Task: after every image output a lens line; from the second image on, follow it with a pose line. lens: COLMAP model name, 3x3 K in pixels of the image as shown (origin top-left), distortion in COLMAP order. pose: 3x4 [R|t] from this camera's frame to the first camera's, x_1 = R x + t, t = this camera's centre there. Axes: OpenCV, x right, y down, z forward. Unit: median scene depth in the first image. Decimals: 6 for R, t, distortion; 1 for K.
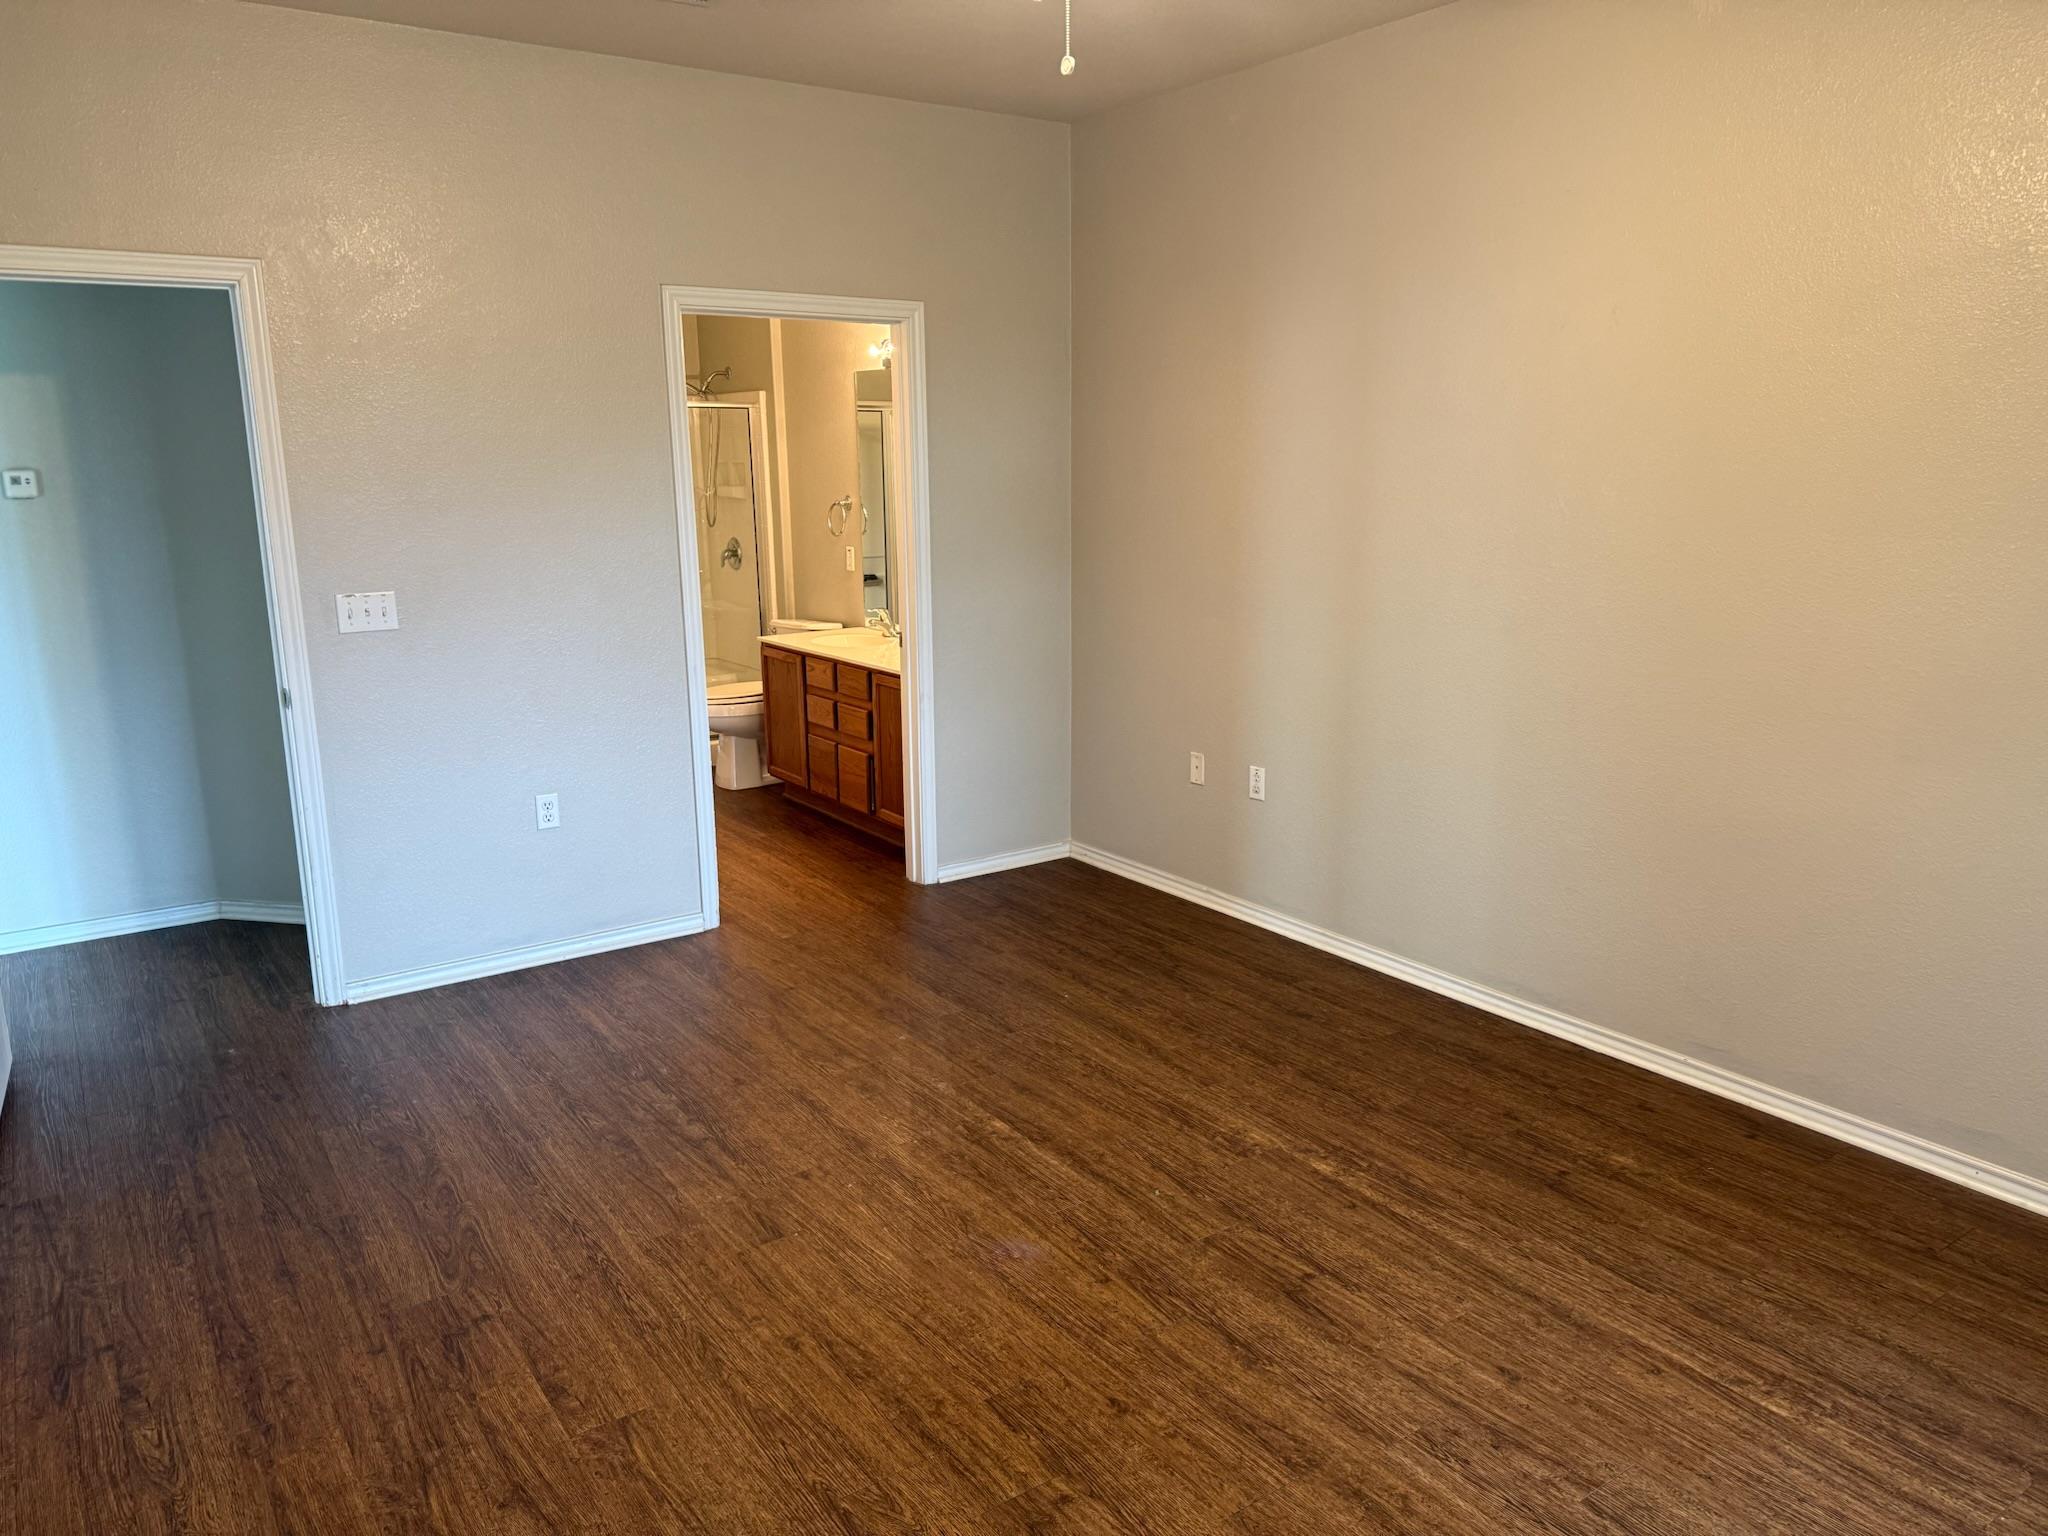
lens RADIAL K [[1453.0, 0, 1018.6], [0, 1453.0, 773.3], [0, 0, 1]] dist [0.082700, 0.002395]
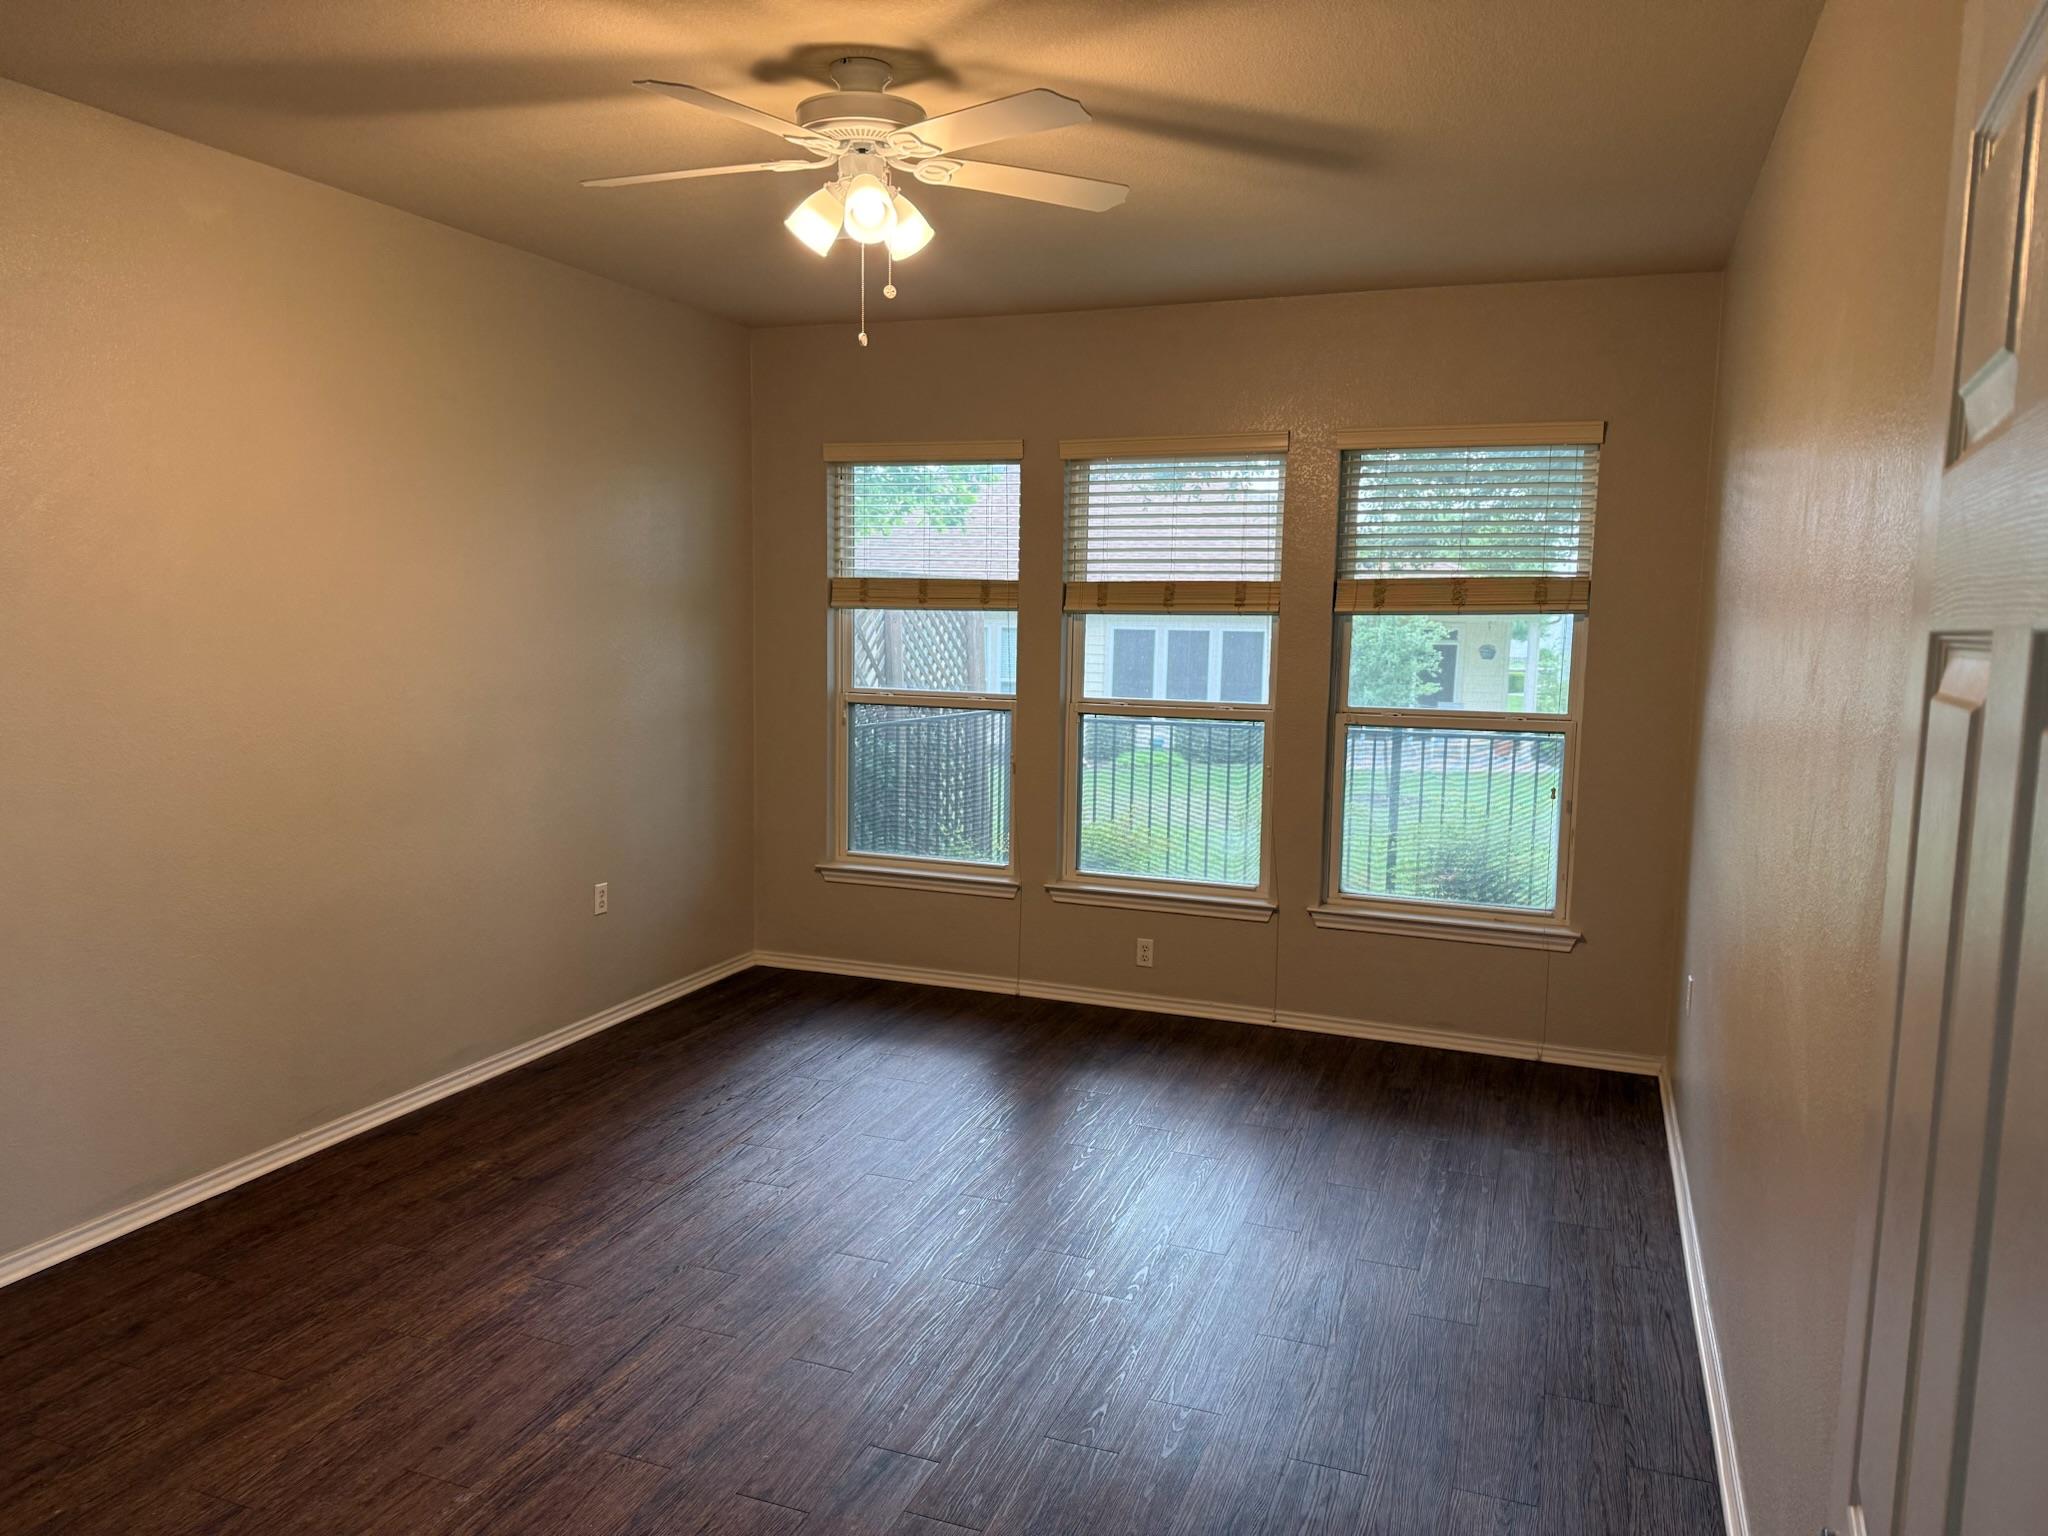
lens RADIAL K [[1453.0, 0, 1021.4], [0, 1453.0, 769.6], [0, 0, 1]] dist [0.082700, 0.002395]
pose [[-0.556758, -0.092318, 0.825529, -0.769227], [0.170623, 0.959905, 0.222417, -0.234832], [-0.812963, 0.264687, -0.518683, 1.084807]]
